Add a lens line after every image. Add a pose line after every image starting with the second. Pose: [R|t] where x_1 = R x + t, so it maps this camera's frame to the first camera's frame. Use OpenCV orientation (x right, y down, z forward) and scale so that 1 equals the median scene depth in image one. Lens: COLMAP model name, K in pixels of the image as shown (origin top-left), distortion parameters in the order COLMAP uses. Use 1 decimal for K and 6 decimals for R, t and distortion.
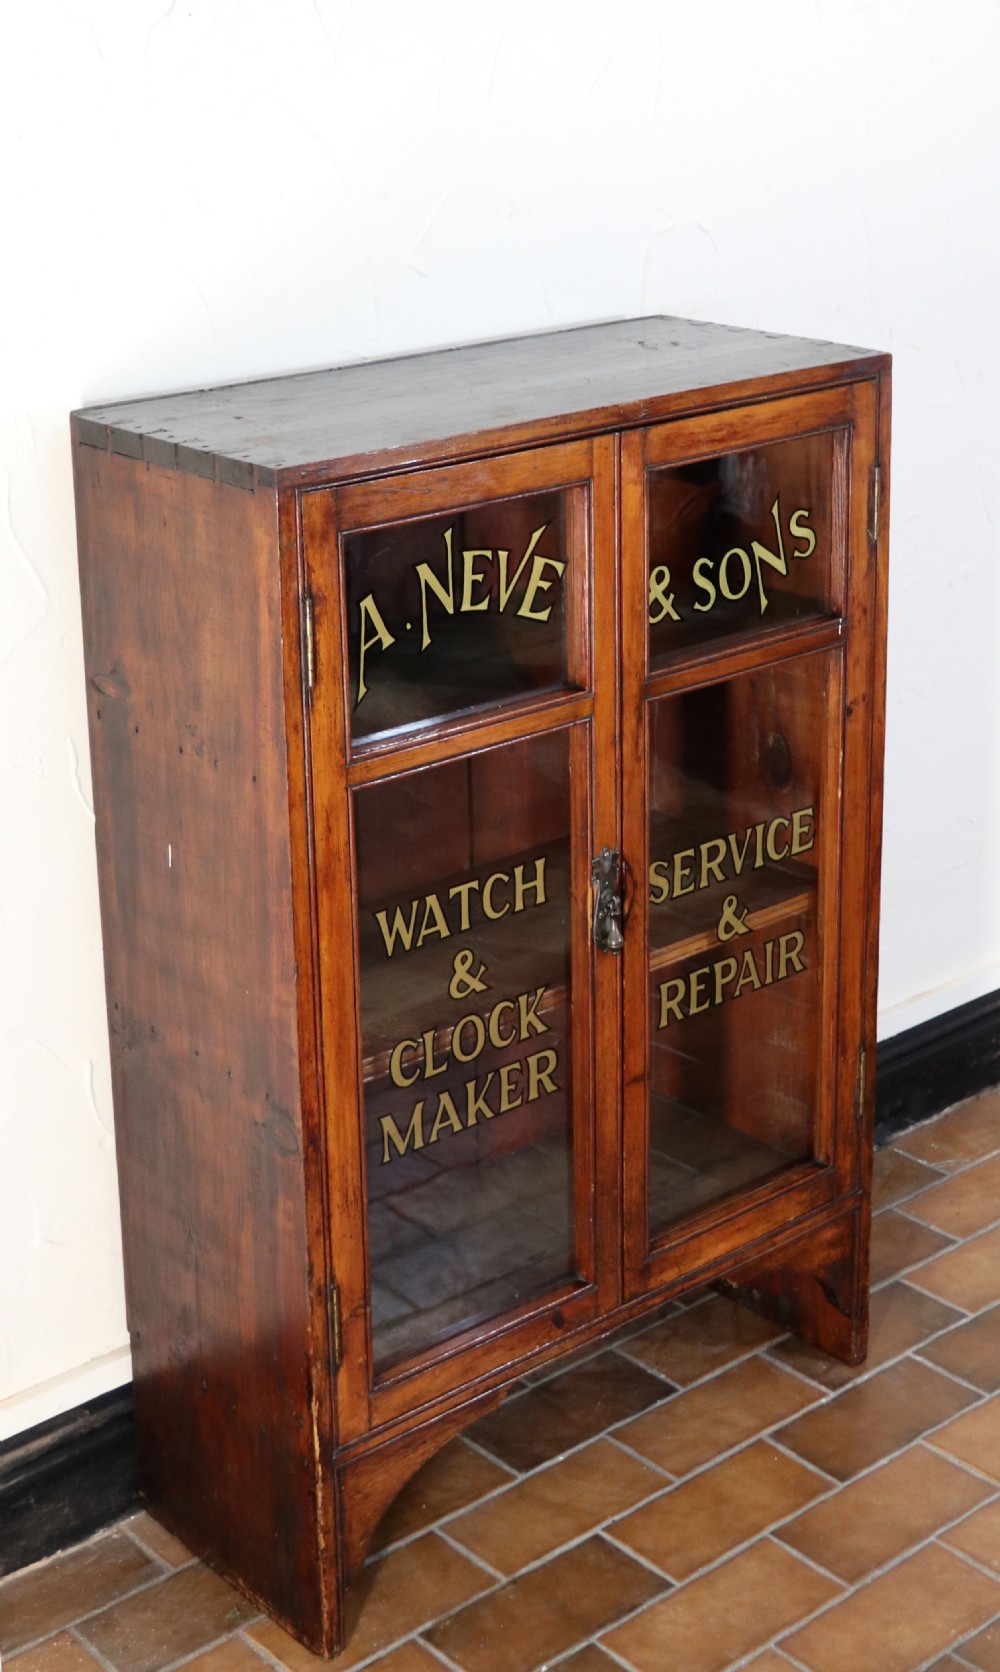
lens RADIAL K [[2469.4, 0, 503.5], [0, 2469.4, 596.1], [0, 0, 1]] dist [-0.039802, 0.145526]
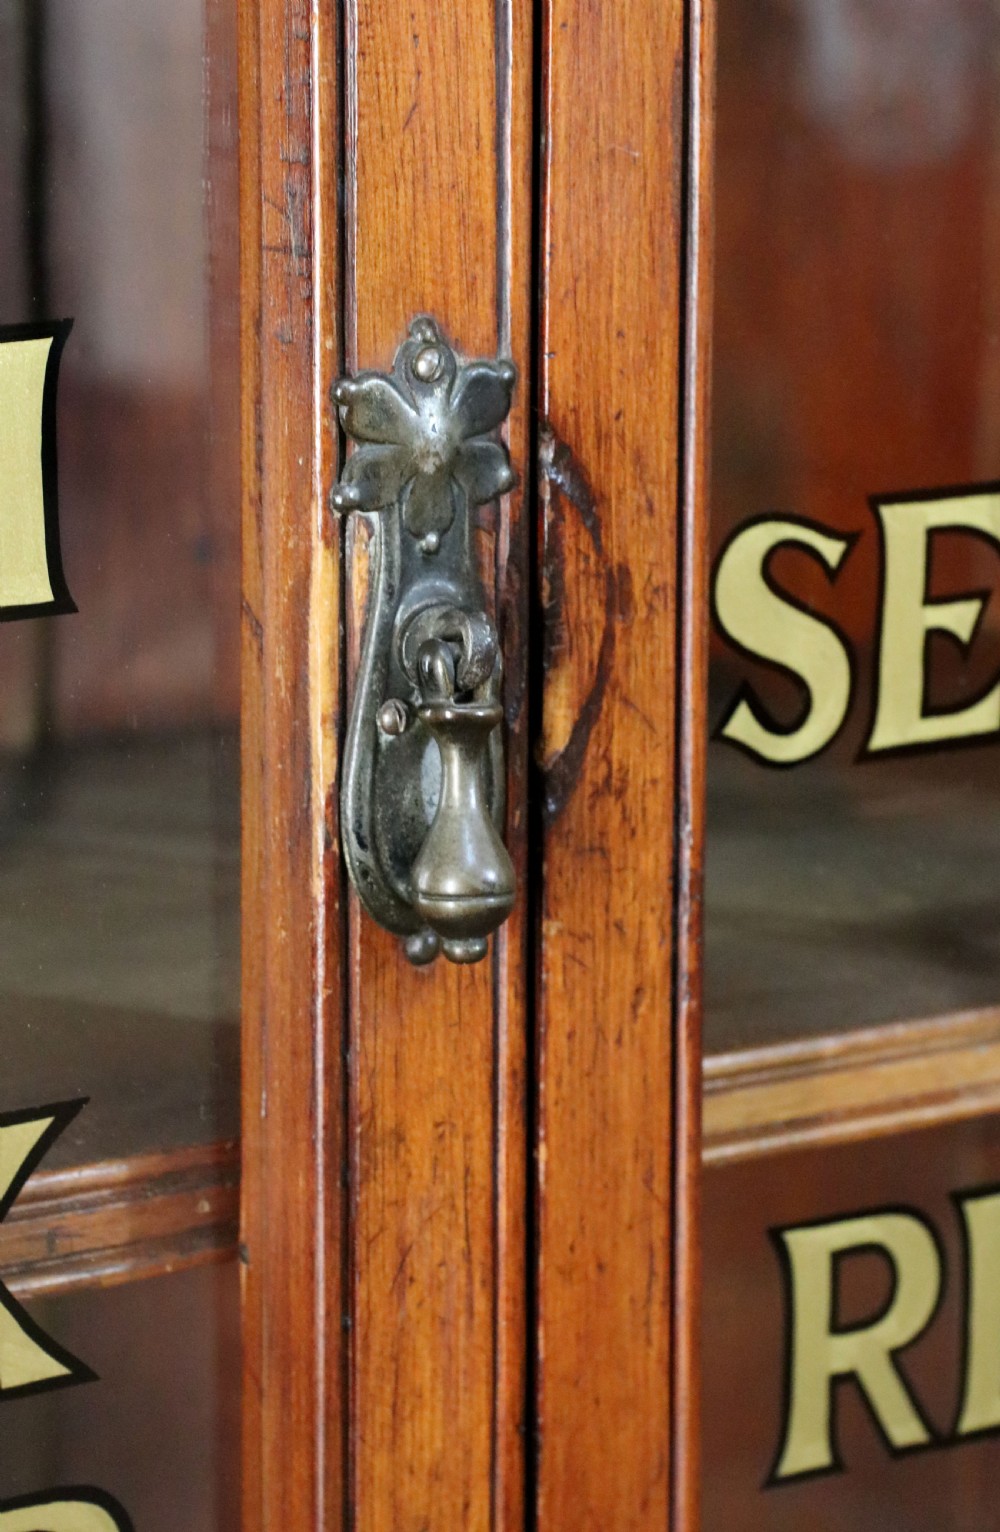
lens RADIAL K [[5508.2, 0, 499.8], [0, 5508.2, 716.8], [0, 0, 1]] dist [0.219916, 2.474614]
pose [[0.991340, 0.048780, -0.121927, 0.094755], [-0.055785, 0.996943, -0.054706, 0.149562], [0.118886, 0.061034, 0.991030, 0.612734]]
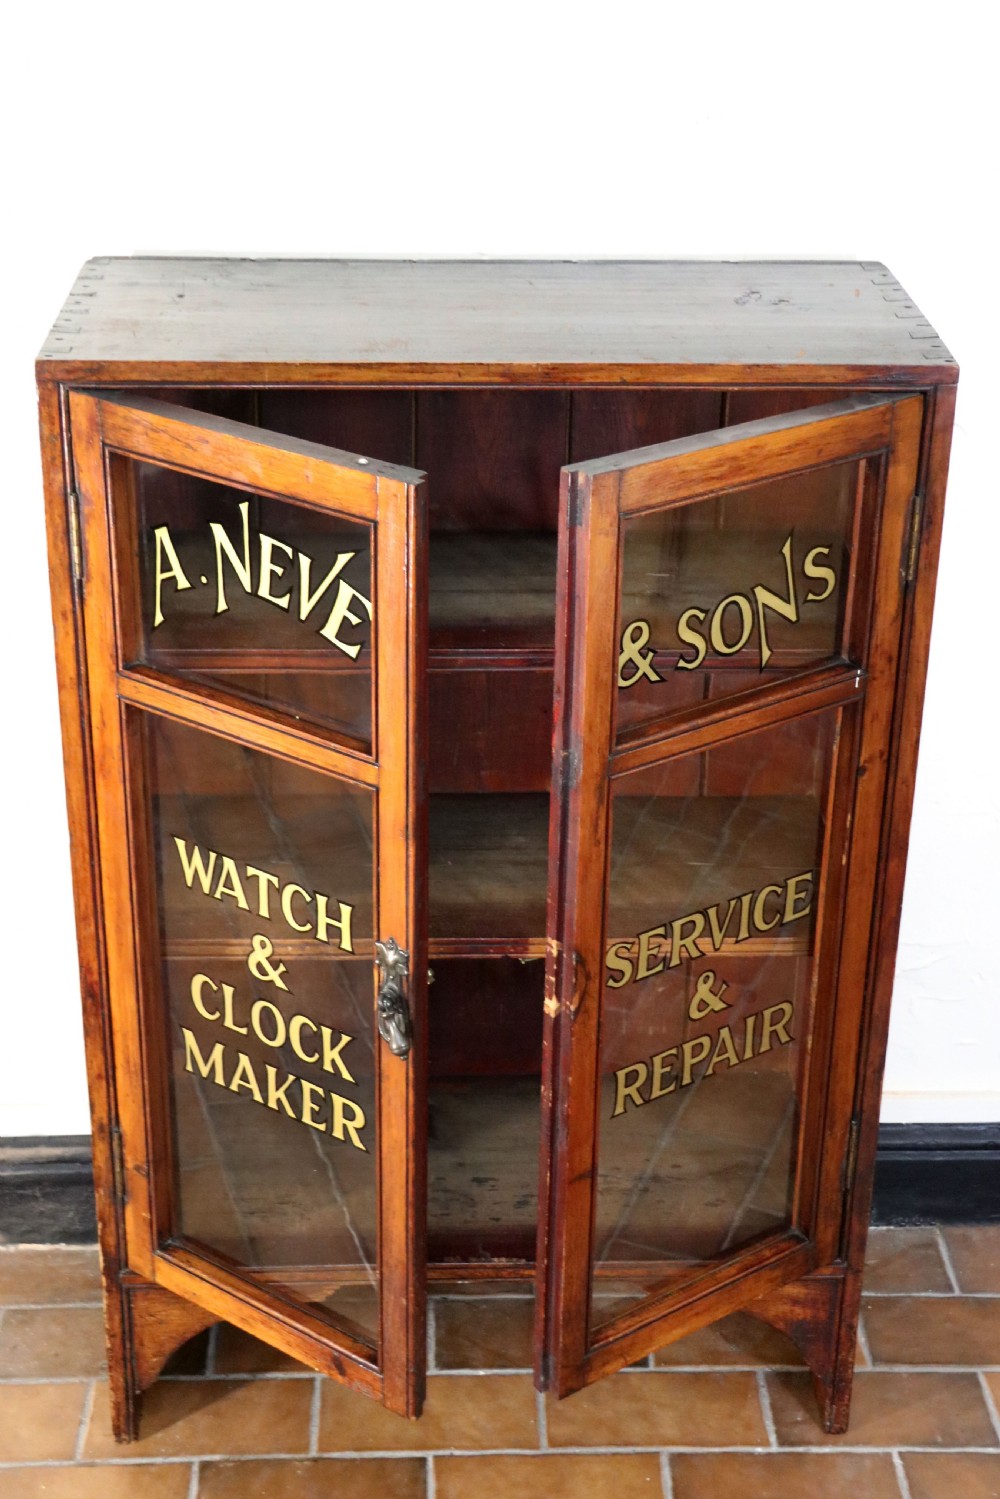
lens RADIAL K [[2199.9, 0, 507.1], [0, 2199.9, 694.1], [0, 0, 1]] dist [0.057164, 0.207127]
pose [[0.787060, 0.291814, -0.543490, 0.495422], [-0.195864, 0.953661, 0.228403, -0.139641], [0.584956, -0.073316, 0.807744, 0.325847]]
